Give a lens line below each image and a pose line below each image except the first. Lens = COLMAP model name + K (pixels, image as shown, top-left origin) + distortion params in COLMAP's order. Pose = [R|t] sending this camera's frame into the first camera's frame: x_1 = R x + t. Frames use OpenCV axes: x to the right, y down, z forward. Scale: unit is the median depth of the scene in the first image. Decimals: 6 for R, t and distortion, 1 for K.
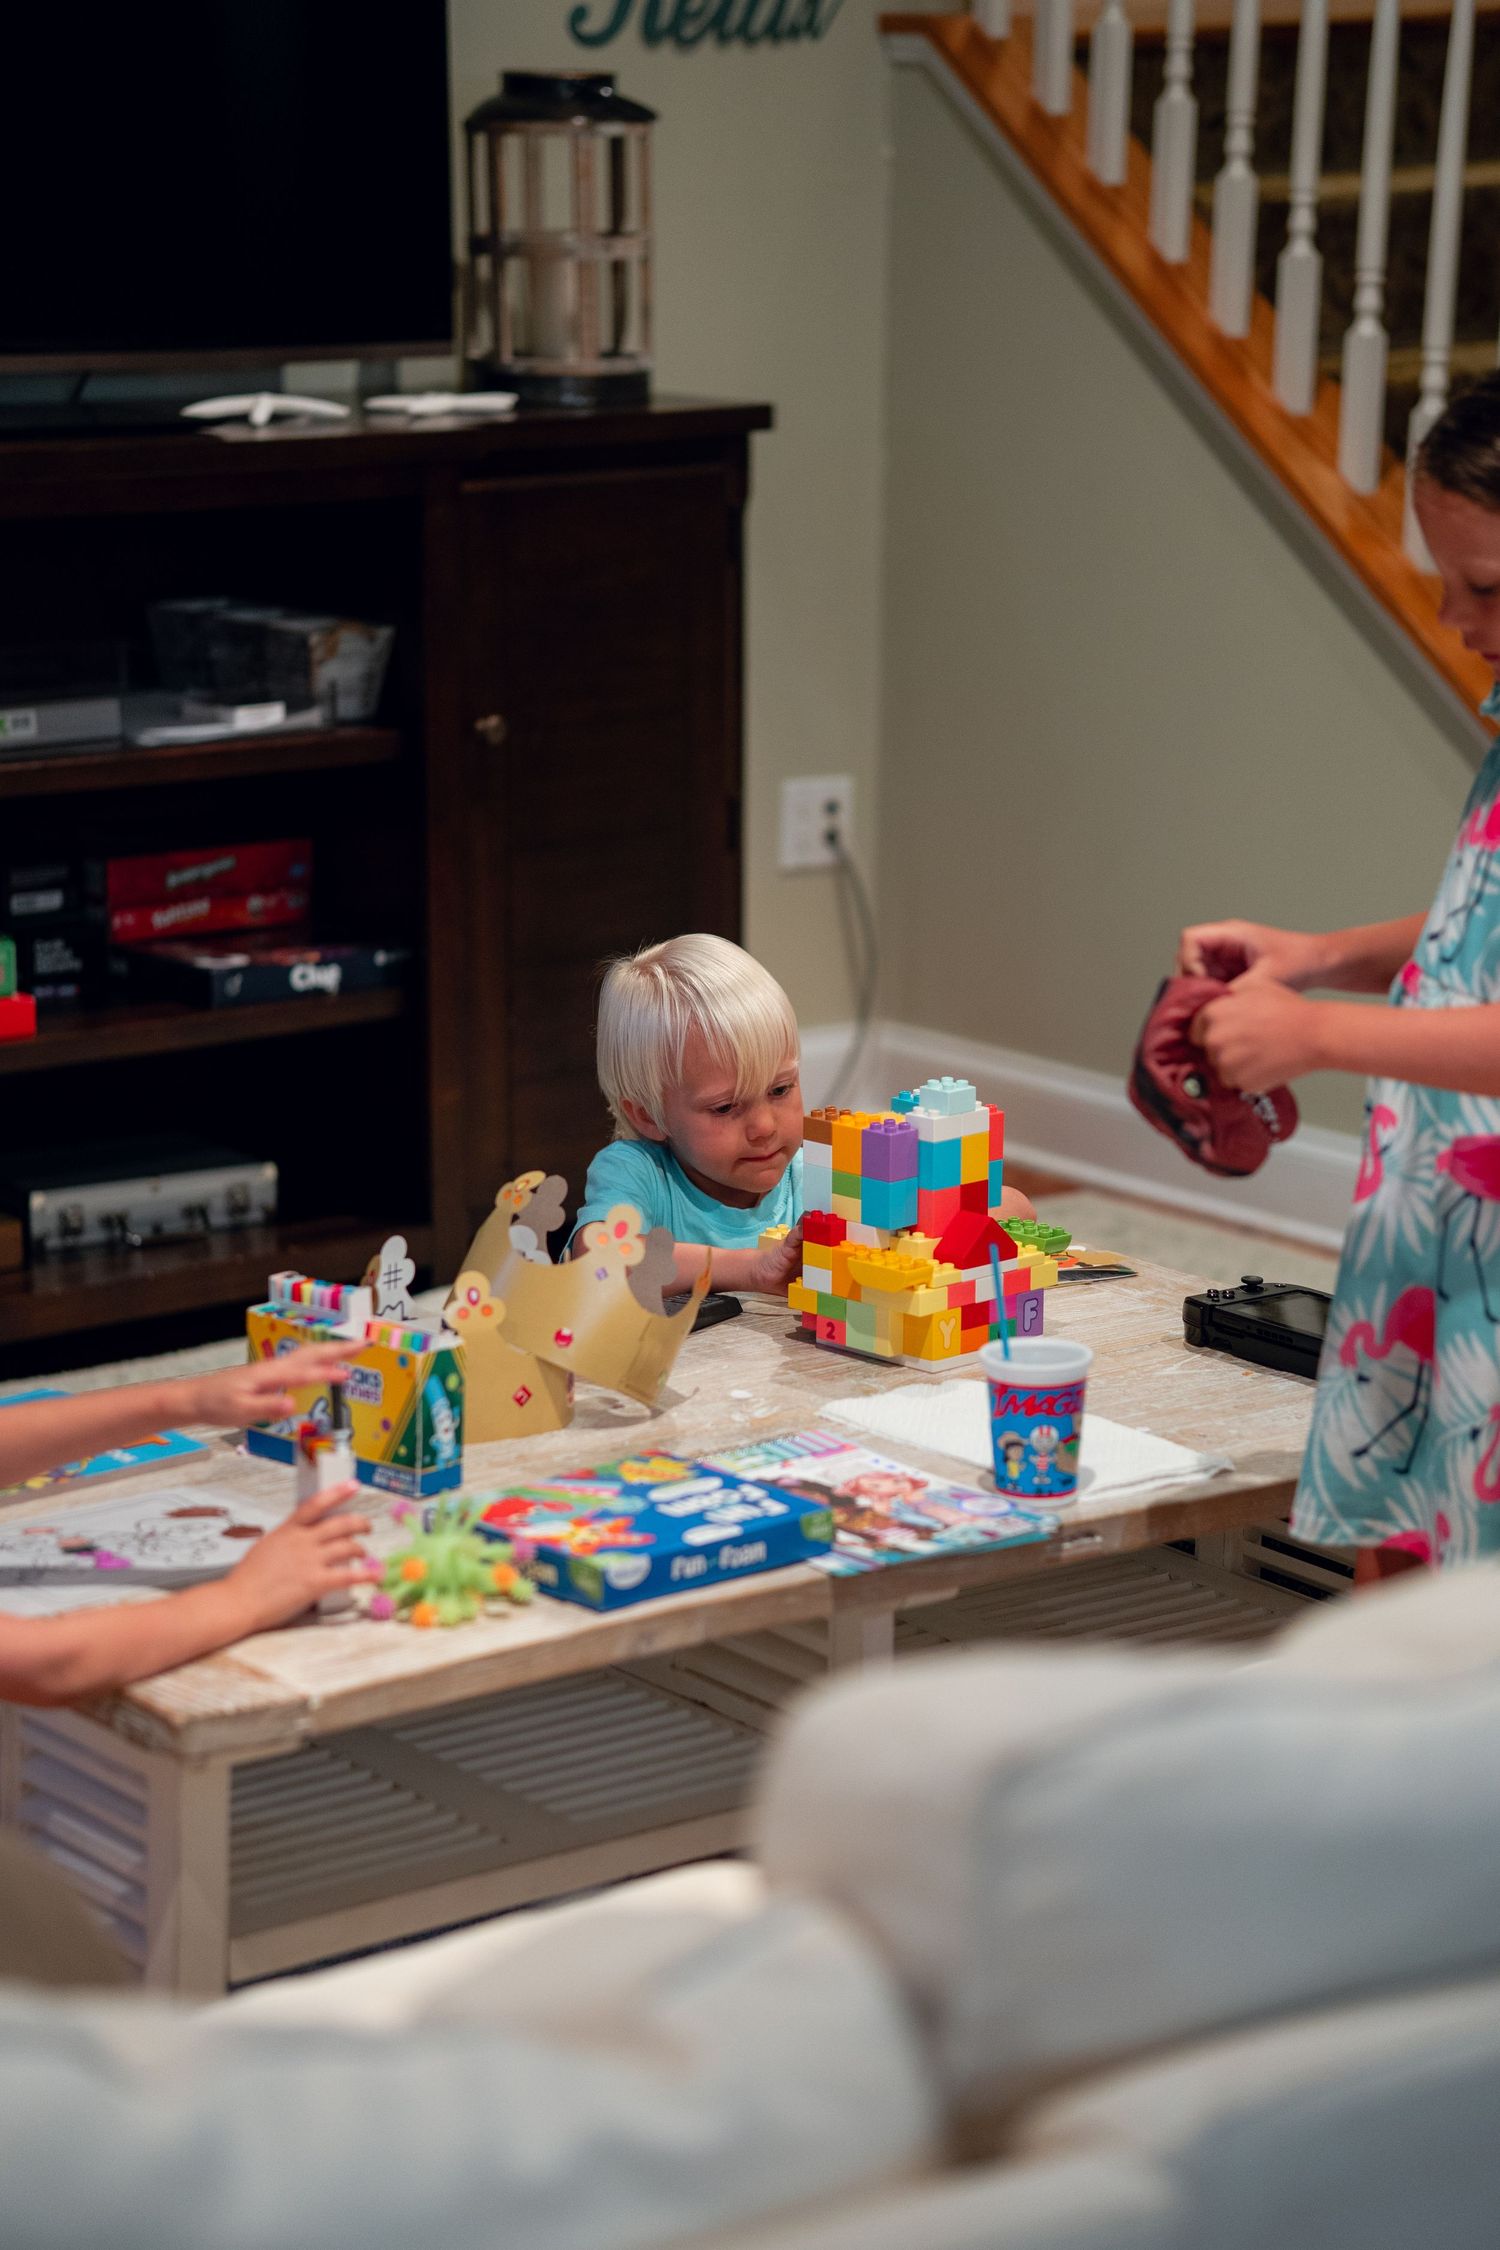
lens RADIAL K [[5370.7, 0, 739.3], [0, 5370.7, 1111.8], [0, 0, 1]] dist [0.683077, 0.000000]
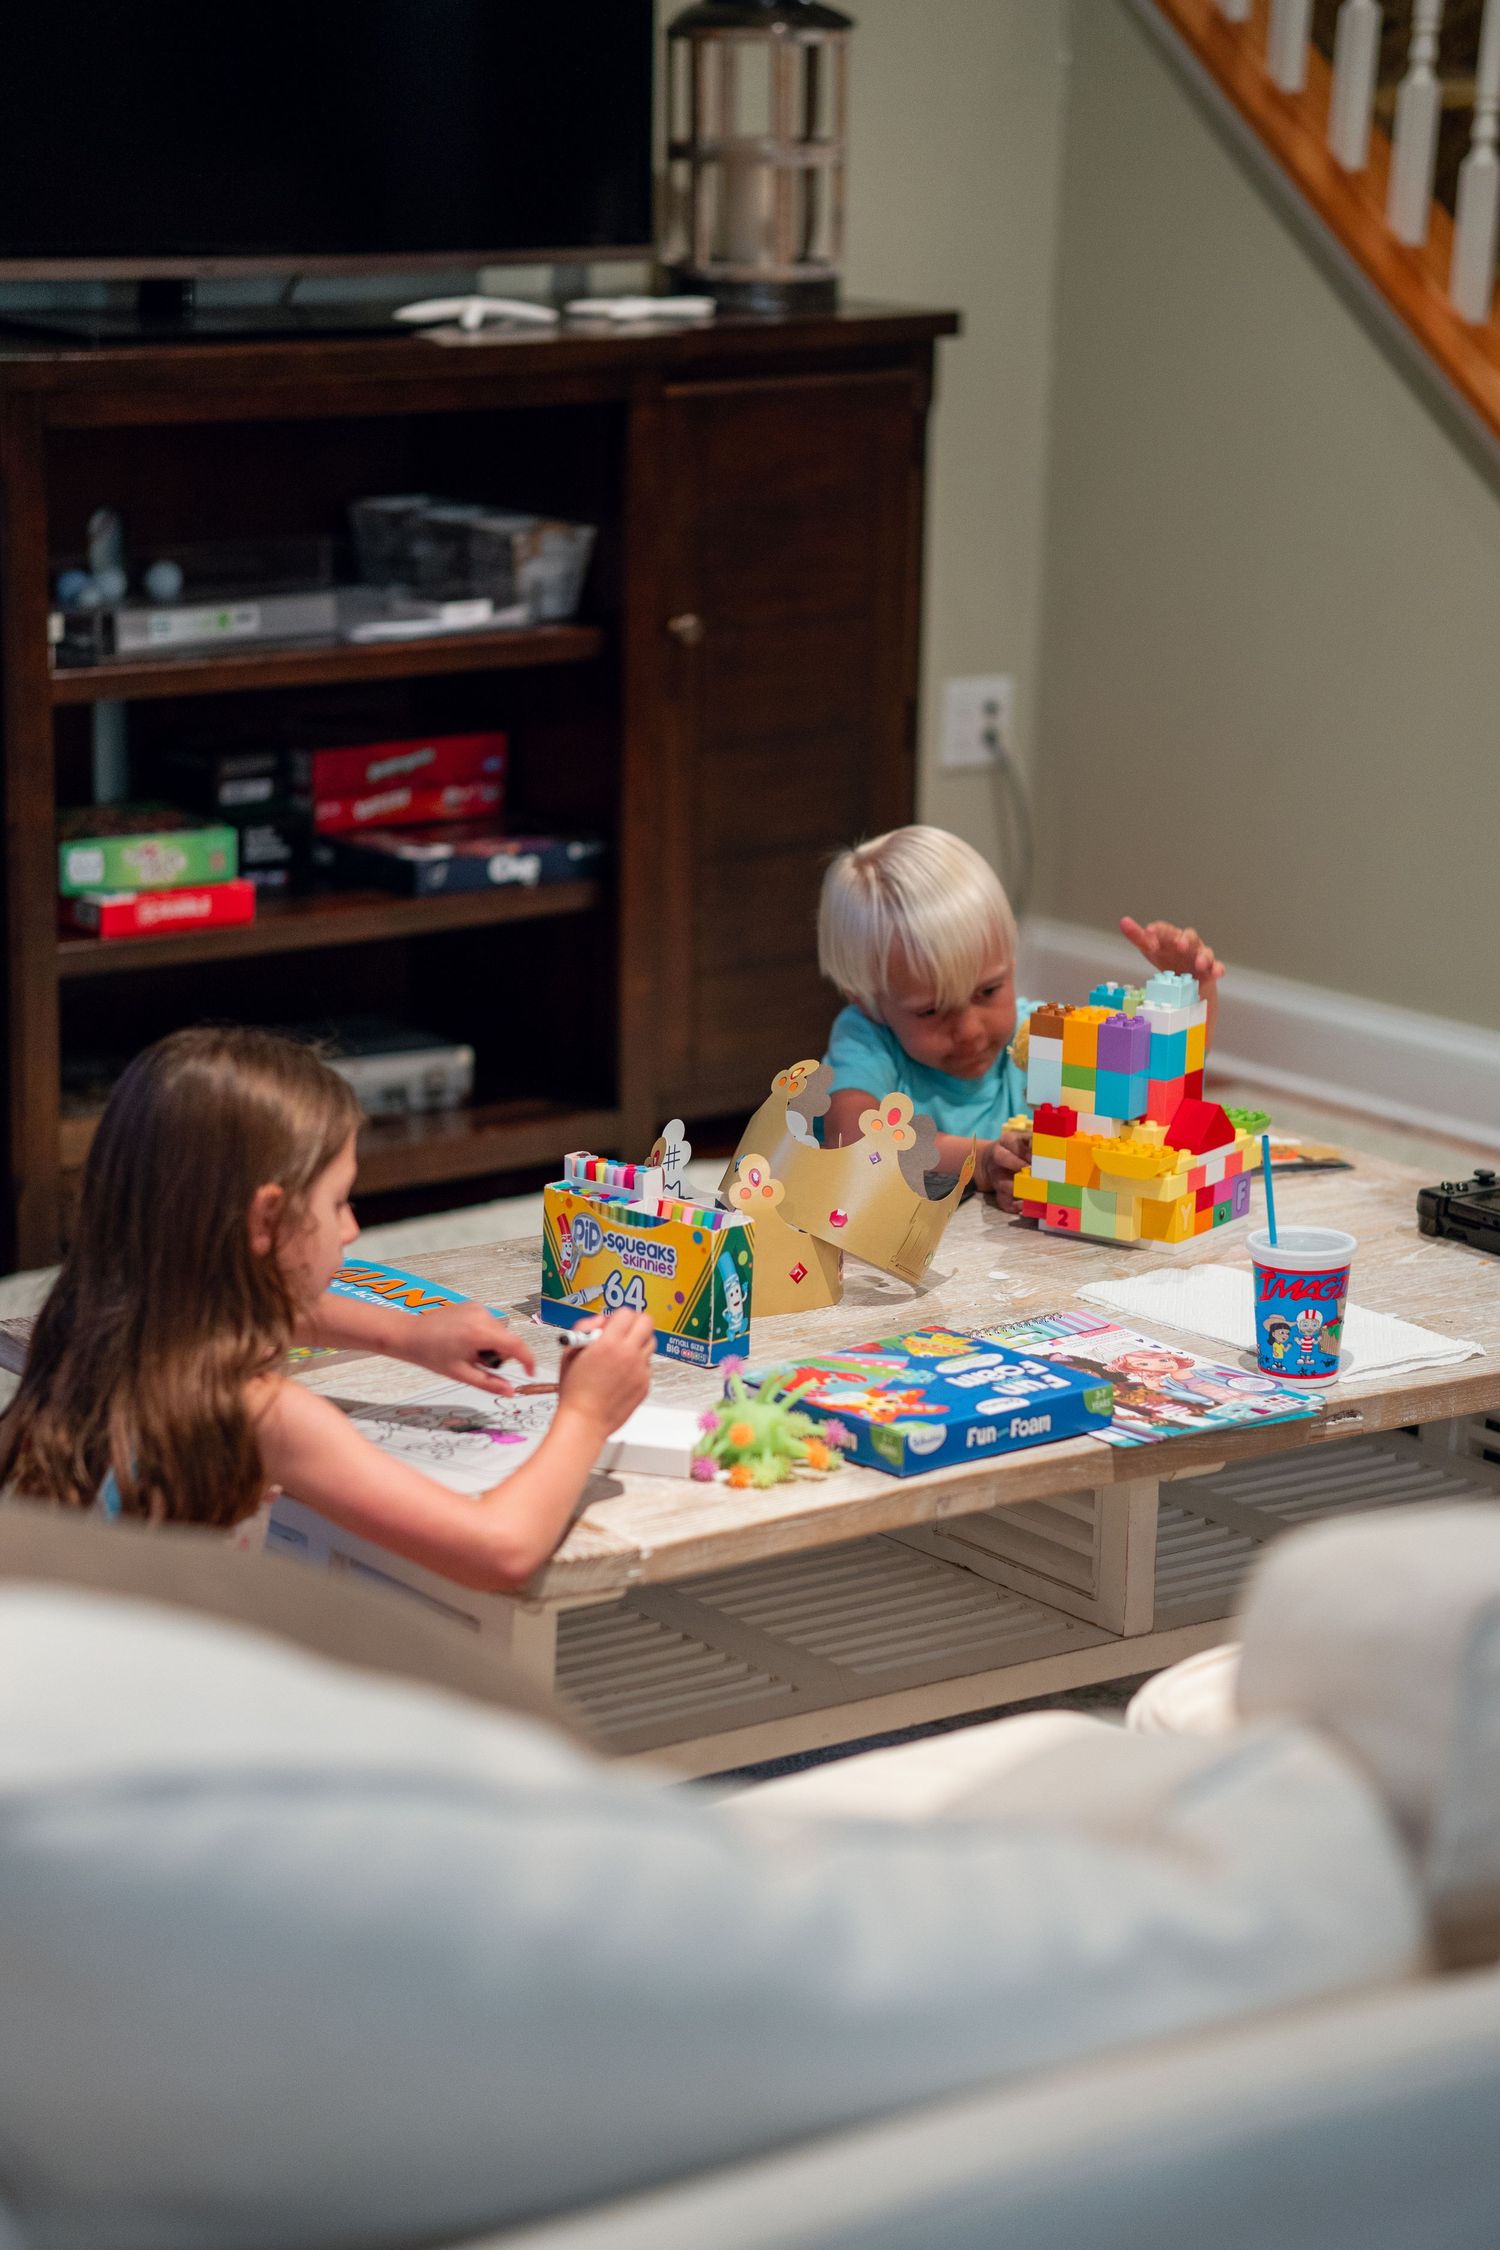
lens RADIAL K [[5370.7, 0, 713.8], [0, 5370.7, 1142.8], [0, 0, 1]] dist [0.683077, 0.000000]
pose [[0.999879, 0.015111, -0.003823, -0.036717], [-0.015008, 0.999559, 0.025636, 0.000505], [0.004208, -0.025575, 0.999664, -0.032537]]
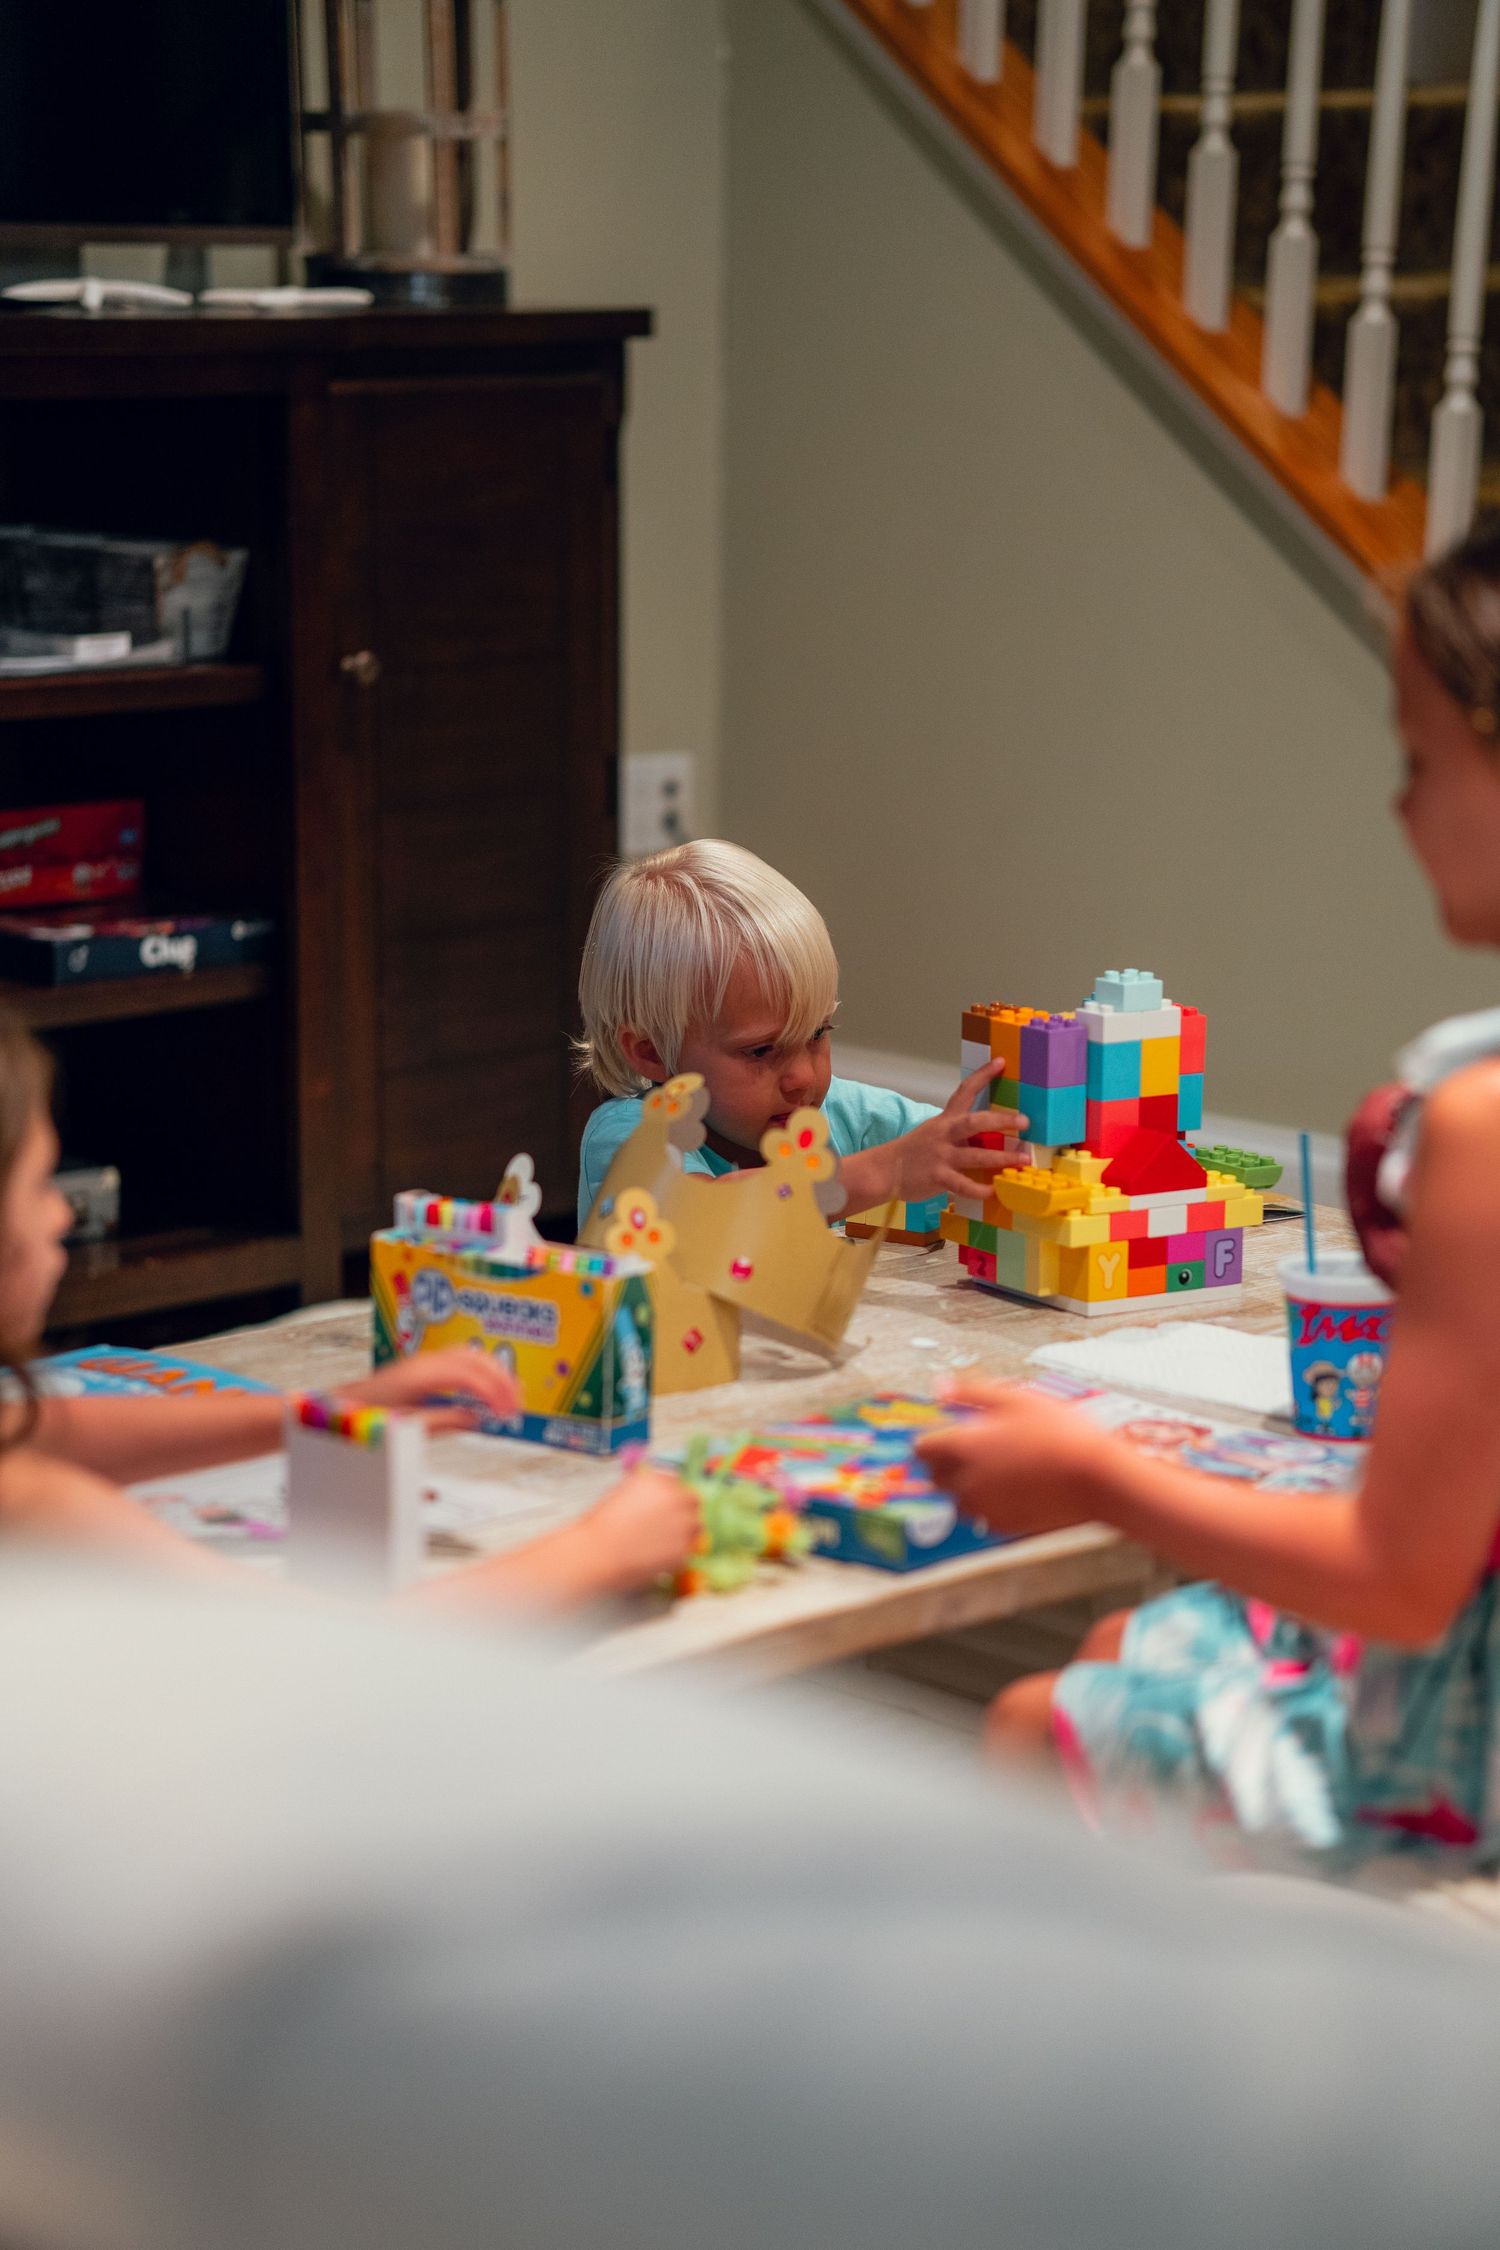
lens RADIAL K [[5370.7, 0, 737.0], [0, 5370.7, 1183.5], [0, 0, 1]] dist [0.683077, 0.000000]
pose [[0.994177, -0.016943, 0.106420, -0.083512], [0.018683, 0.999707, -0.015369, 0.028615], [-0.106129, 0.017268, 0.994202, 0.124207]]
